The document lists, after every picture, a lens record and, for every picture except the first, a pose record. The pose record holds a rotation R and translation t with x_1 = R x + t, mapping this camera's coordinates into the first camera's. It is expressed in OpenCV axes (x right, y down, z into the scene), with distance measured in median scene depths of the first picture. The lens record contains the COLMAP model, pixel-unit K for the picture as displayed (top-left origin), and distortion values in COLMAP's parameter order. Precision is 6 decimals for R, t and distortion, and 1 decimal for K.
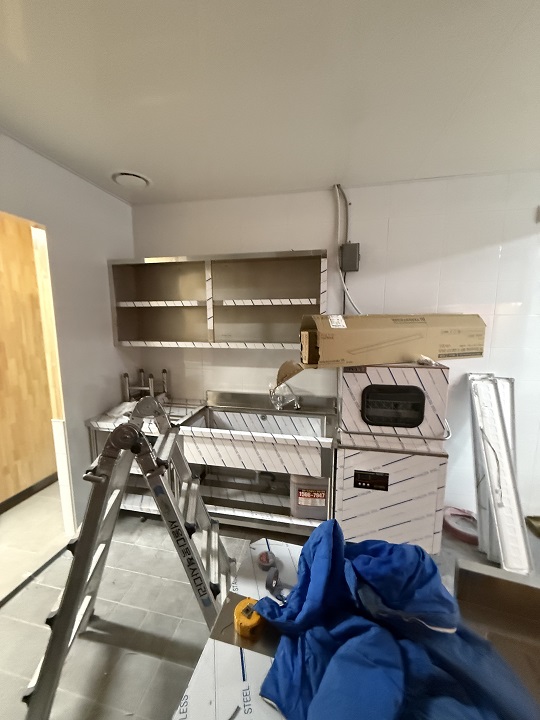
lens RADIAL K [[286.2, 0, 270.5], [0, 286.2, 360.9], [0, 0, 1]] dist [-0.004060, 0.000302]
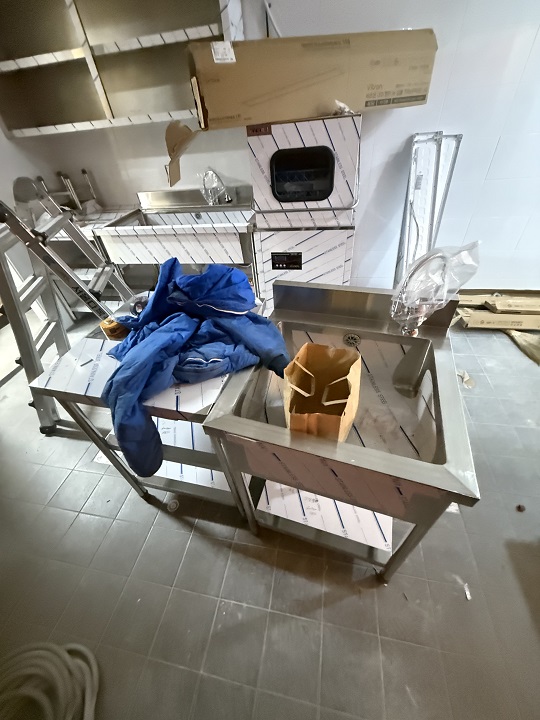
lens RADIAL K [[286.2, 0, 267.9], [0, 286.2, 360.0], [0, 0, 1]] dist [-0.004060, 0.000302]
pose [[0.996871, -0.071173, -0.034390, 0.289116], [0.078450, 0.837525, 0.540738, 0.140916], [-0.009683, -0.541744, 0.840488, -0.105910]]
